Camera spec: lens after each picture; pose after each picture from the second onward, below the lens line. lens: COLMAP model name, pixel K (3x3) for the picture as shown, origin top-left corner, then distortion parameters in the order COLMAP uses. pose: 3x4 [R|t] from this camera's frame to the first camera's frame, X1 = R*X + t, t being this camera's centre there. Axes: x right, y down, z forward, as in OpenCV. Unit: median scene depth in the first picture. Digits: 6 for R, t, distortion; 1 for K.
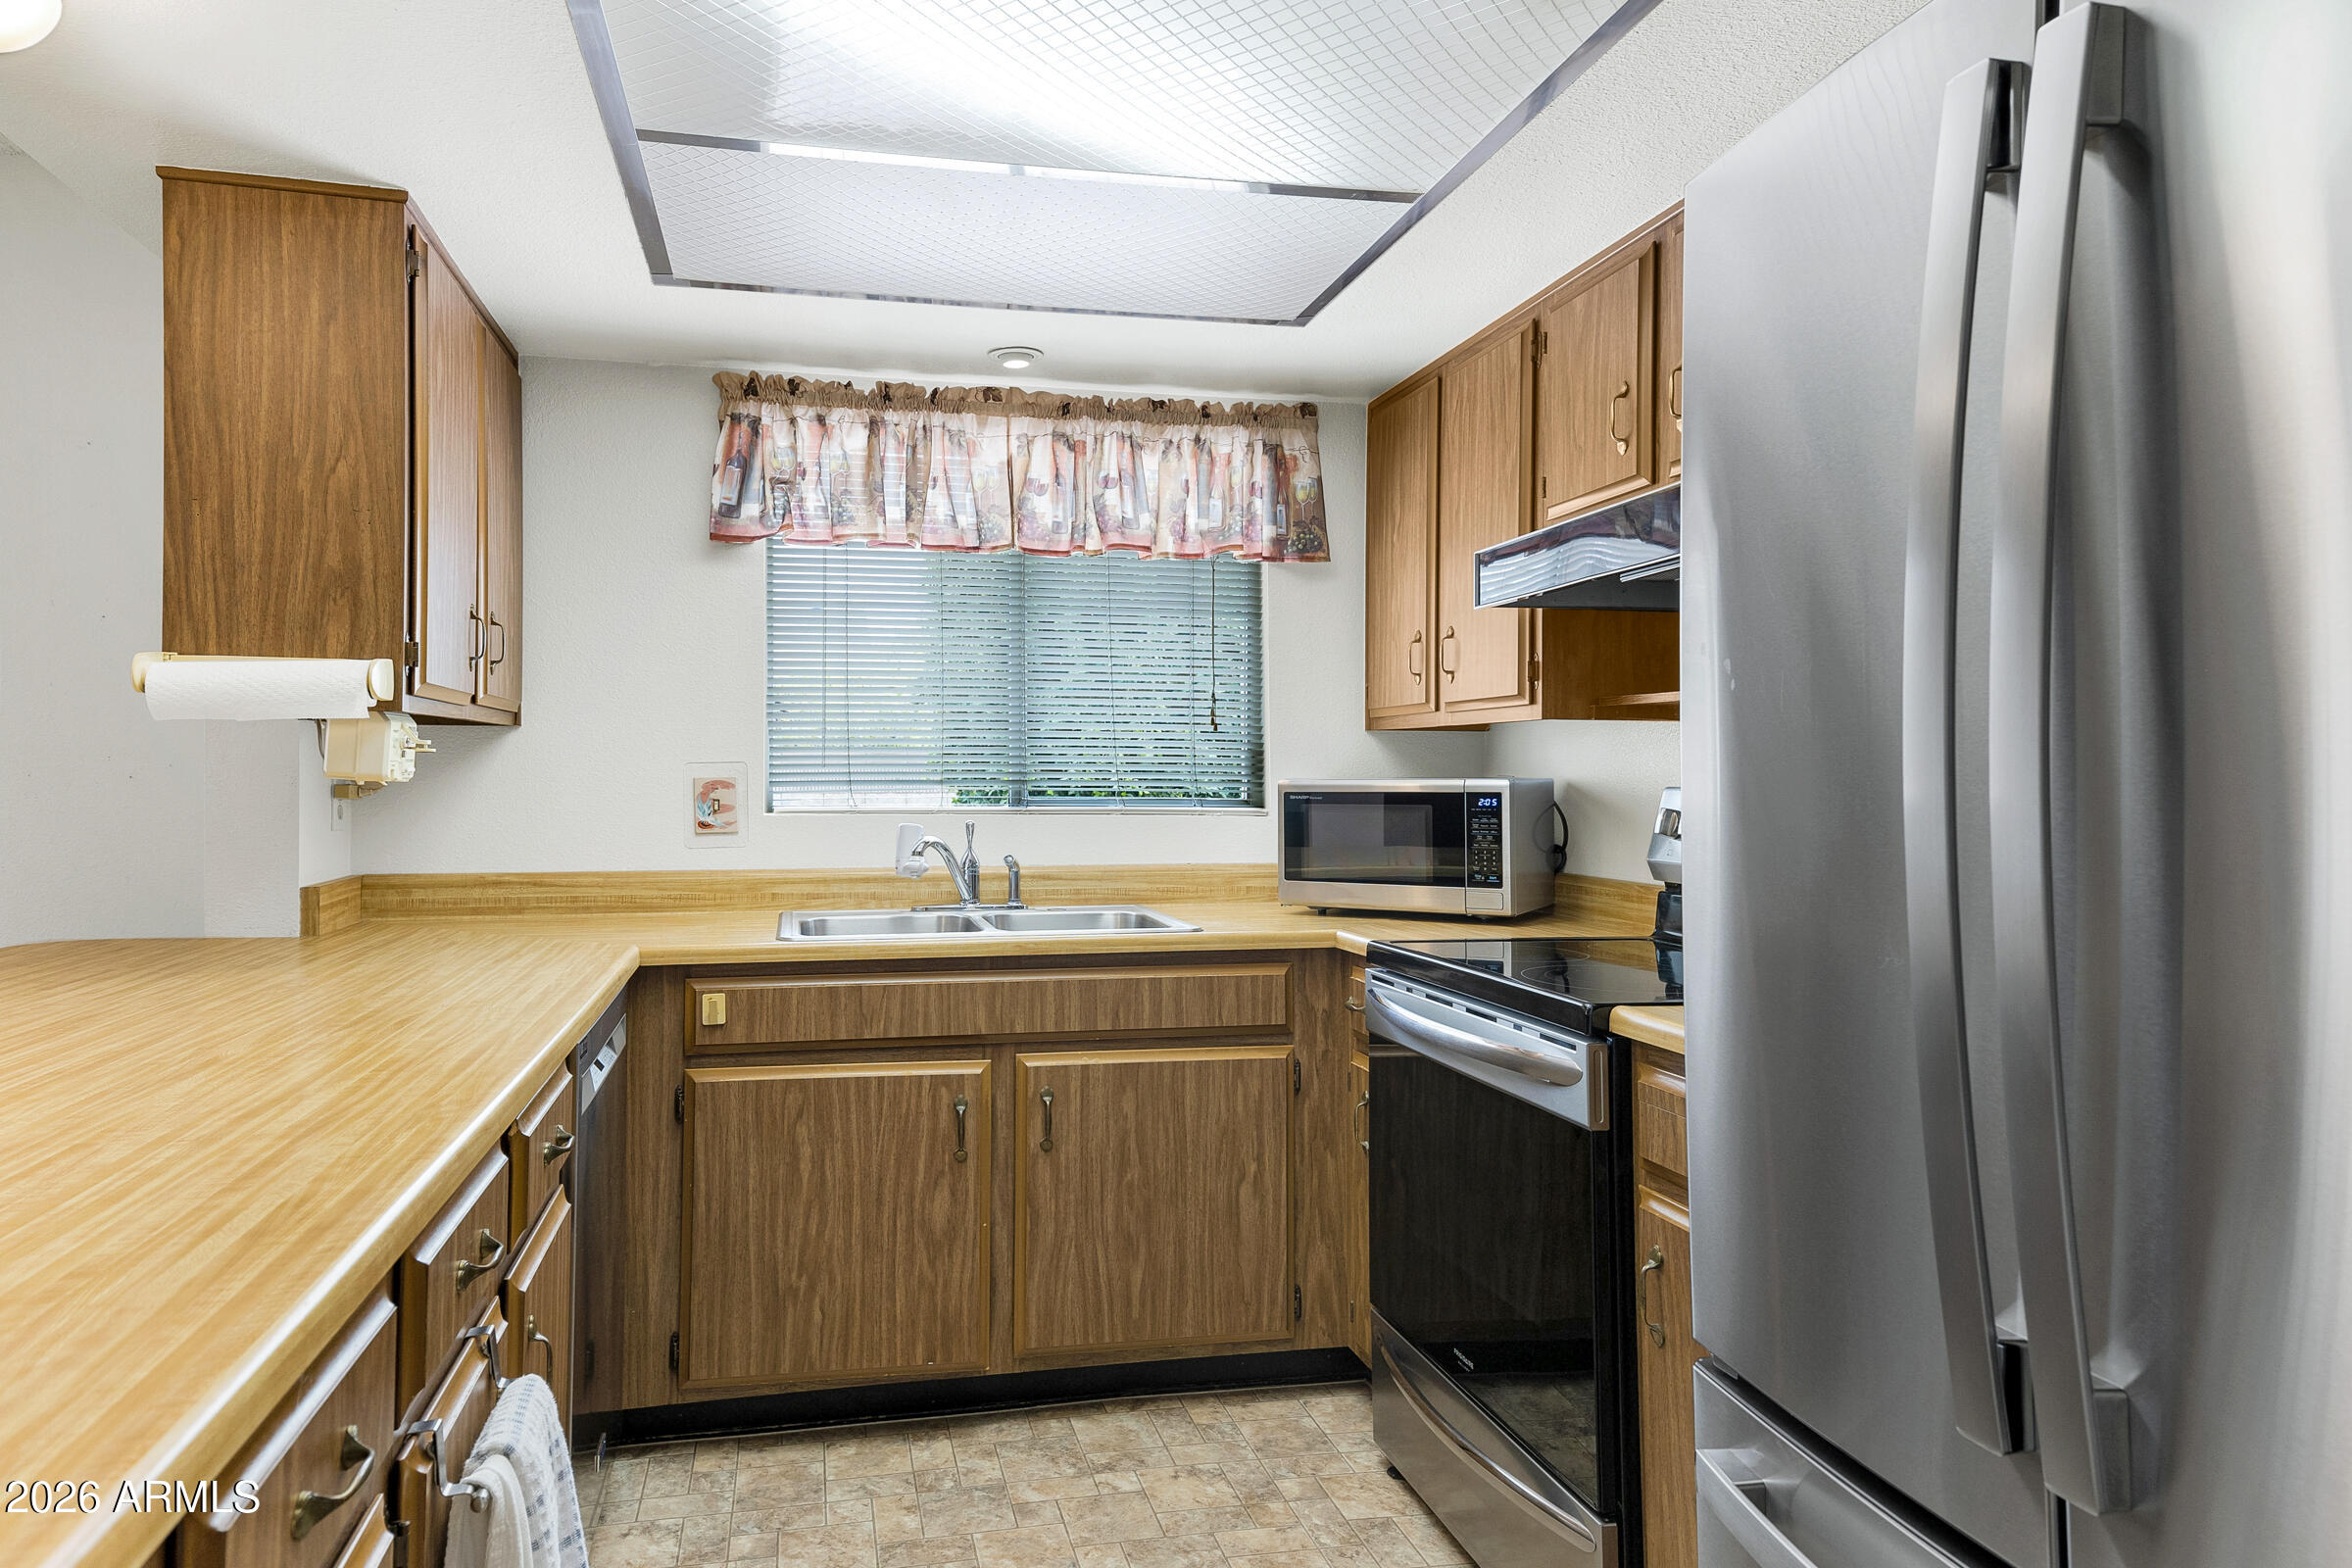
lens RADIAL K [[1386.3, 0, 1066.2], [0, 1386.3, 738.7], [0, 0, 1]] dist [0.040770, -0.000805]
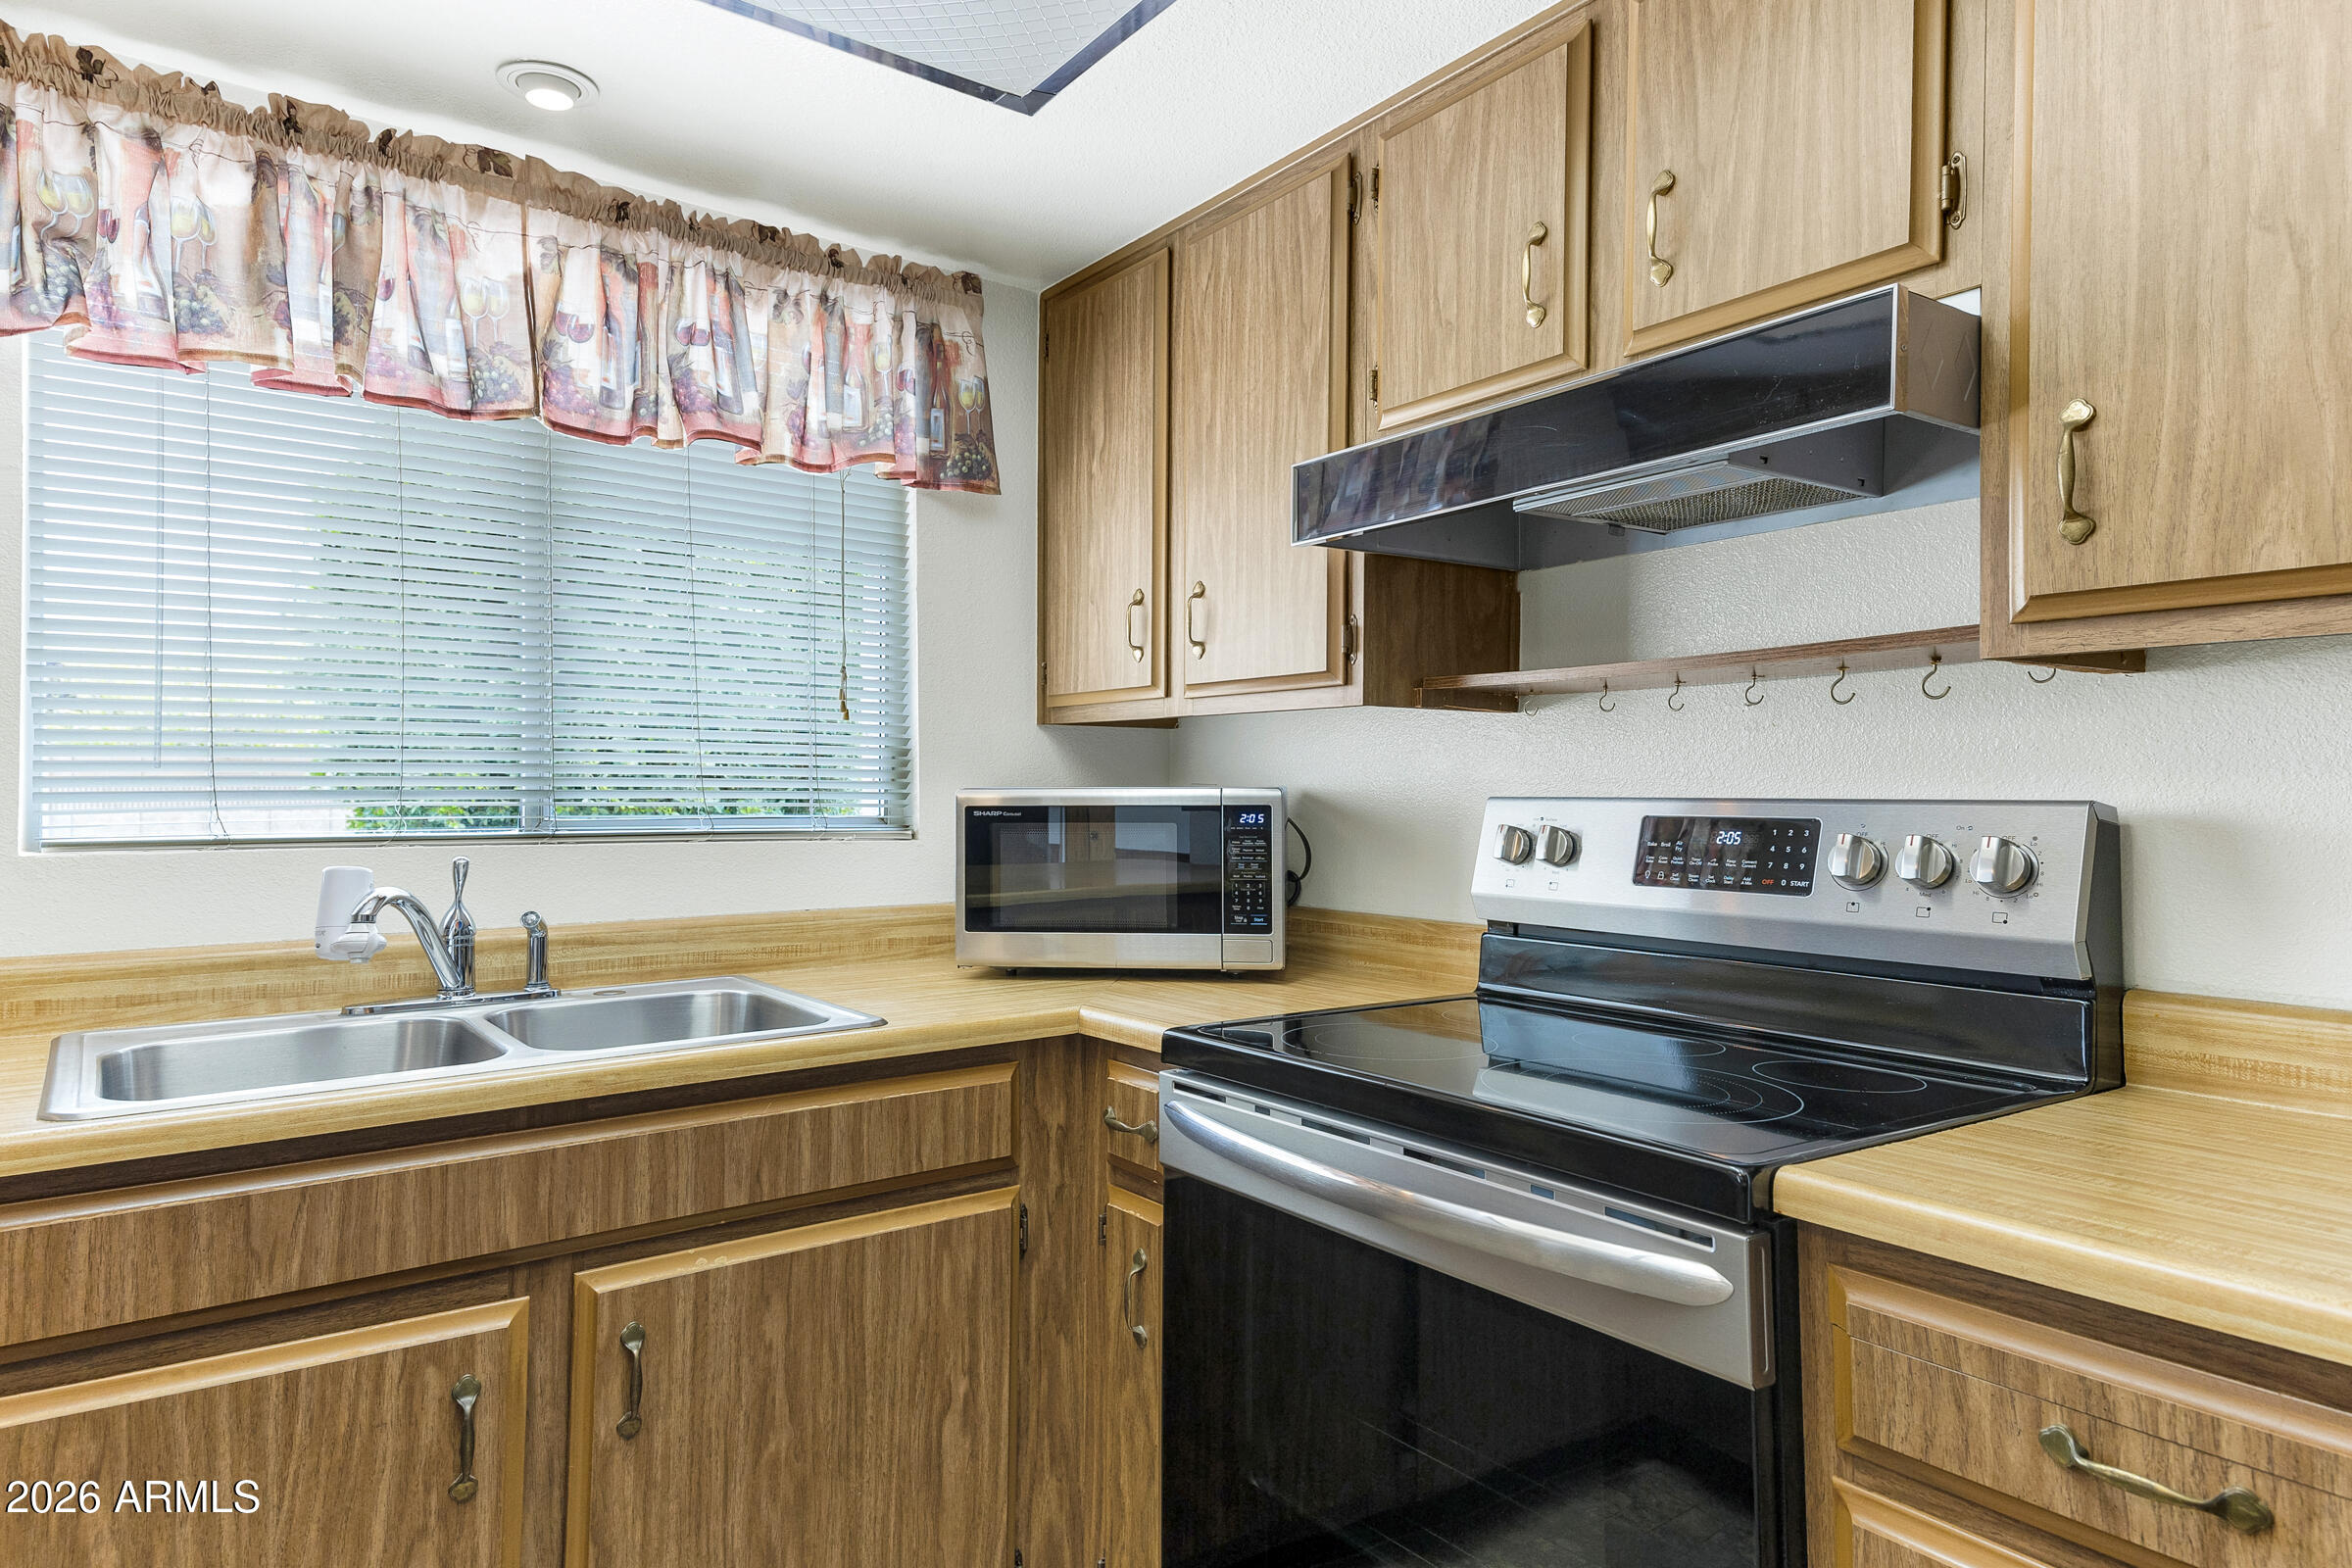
lens RADIAL K [[1386.6, 0, 1130.7], [0, 1386.6, 761.3], [0, 0, 1]] dist [0.095228, -0.048991]
pose [[0.908730, 0.007947, 0.417310, -0.069763], [-0.011168, 0.999924, 0.005277, 0.012408], [-0.417236, -0.009456, 0.908749, 0.365797]]
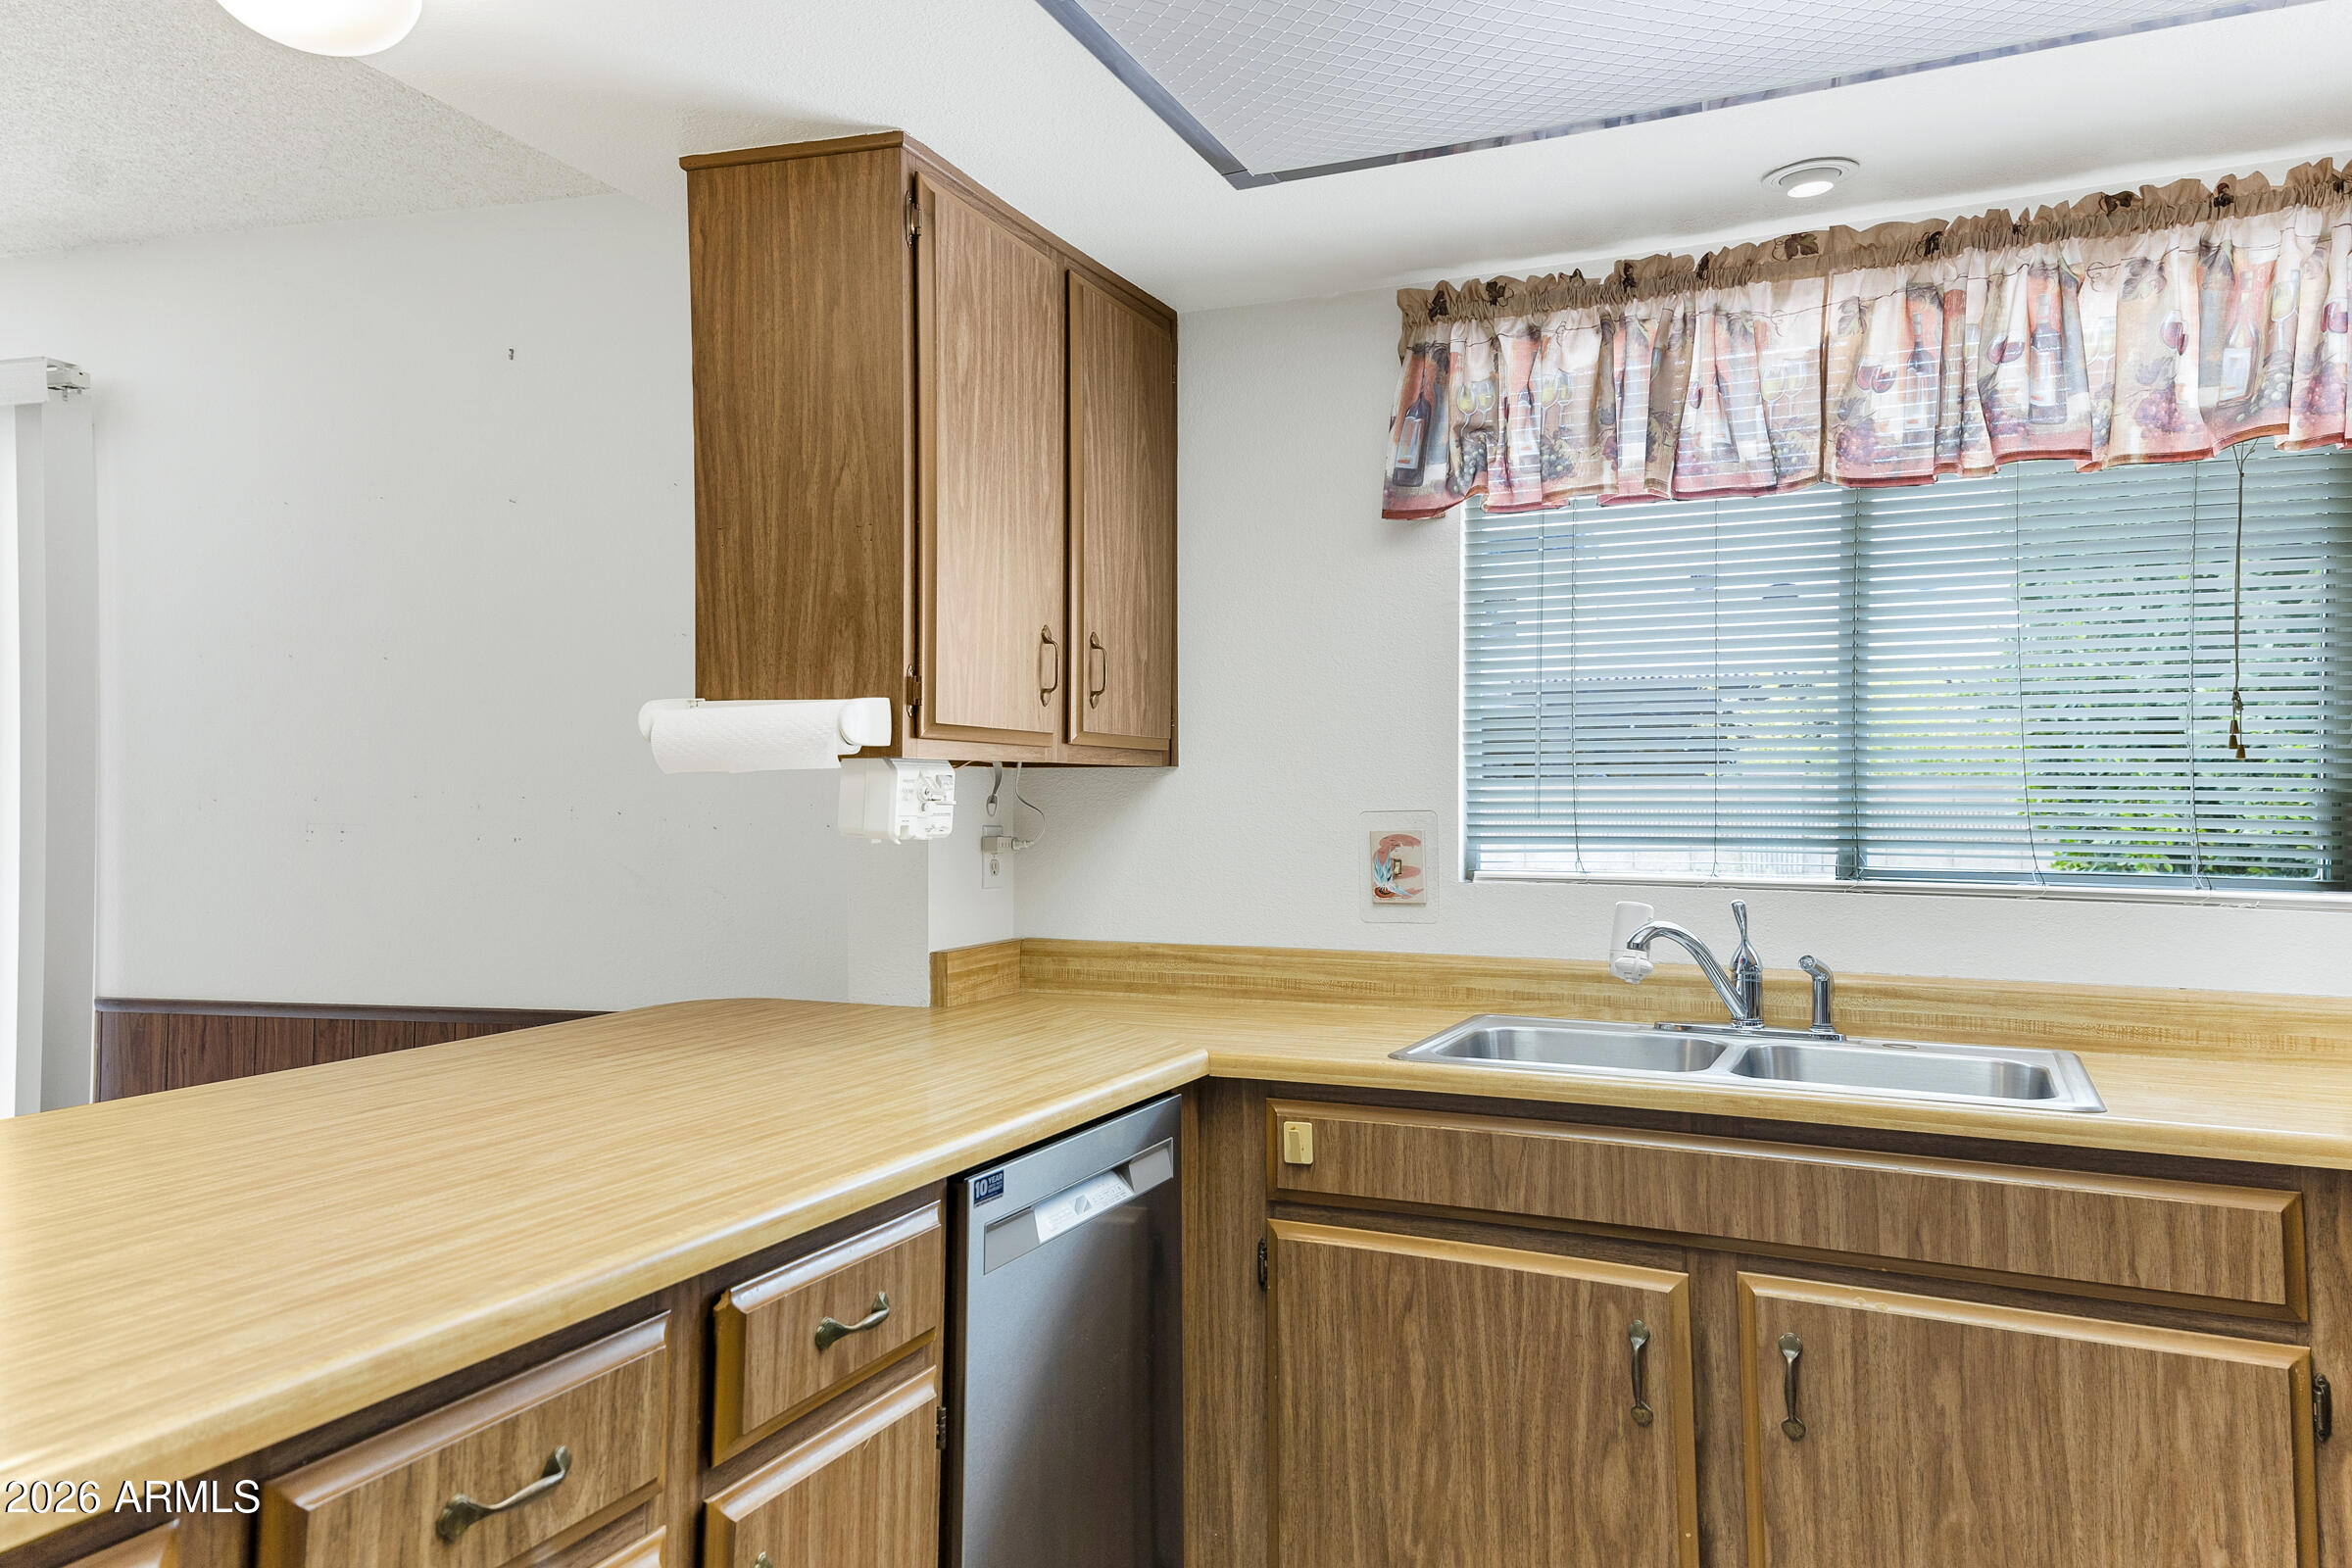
lens RADIAL K [[1723.2, 0, 1176.0], [0, 1723.2, 784.0], [0, 0, 1]] dist [0.255385, -0.146190]
pose [[0.837553, -0.005874, -0.546325, 0.191508], [0.012030, 0.999898, 0.007693, -0.007756], [0.546224, -0.013015, 0.837538, 0.158780]]
